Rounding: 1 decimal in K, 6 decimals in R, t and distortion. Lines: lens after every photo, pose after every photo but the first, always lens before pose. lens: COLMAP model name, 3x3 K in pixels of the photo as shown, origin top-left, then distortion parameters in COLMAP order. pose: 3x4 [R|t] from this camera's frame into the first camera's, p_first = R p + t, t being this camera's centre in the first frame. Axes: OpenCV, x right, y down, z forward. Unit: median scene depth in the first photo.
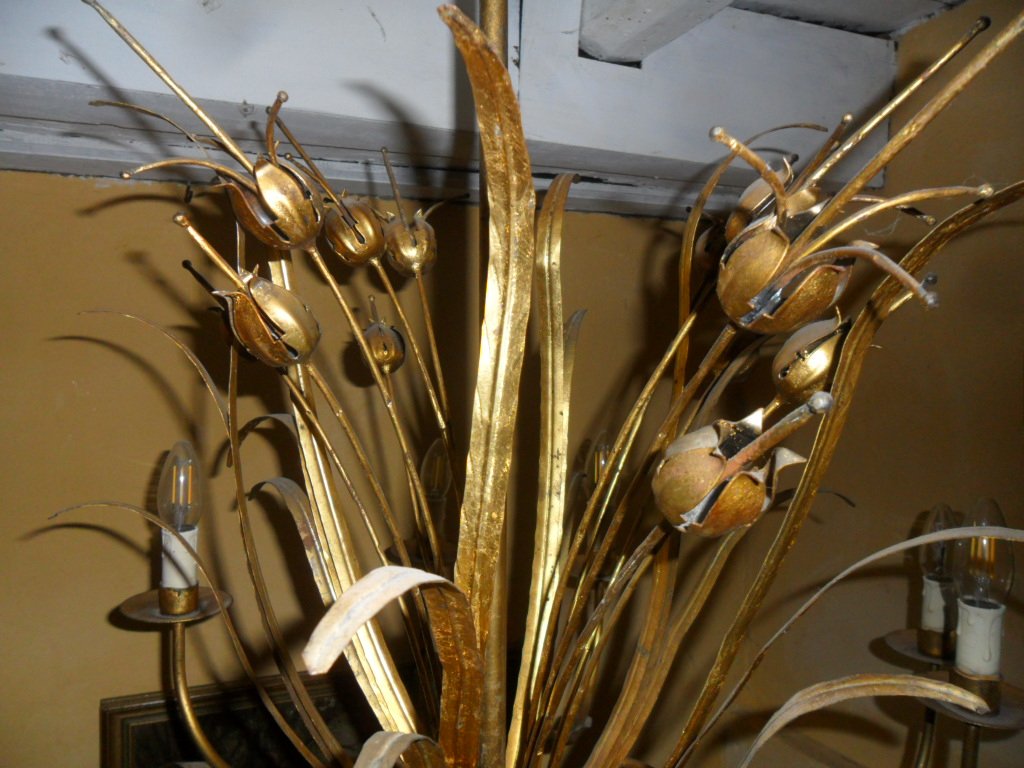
lens RADIAL K [[815.7, 0, 528.2], [0, 815.7, 382.8], [0, 0, 1]] dist [-0.012655, 0.017236]
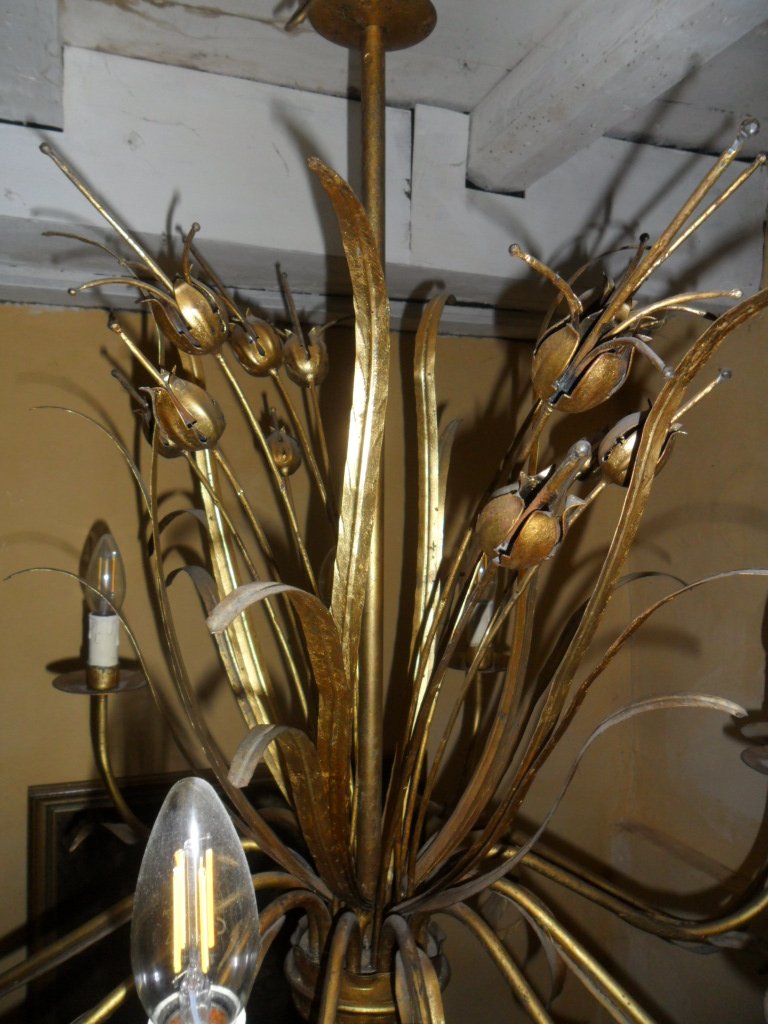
lens RADIAL K [[838.7, 0, 379.8], [0, 838.7, 545.9], [0, 0, 1]] dist [0.019394, 0.003225]
pose [[0.996985, 0.015876, -0.075949, 0.076717], [-0.014074, 0.999608, 0.024204, 0.091198], [0.076303, -0.023062, 0.996818, -0.247919]]
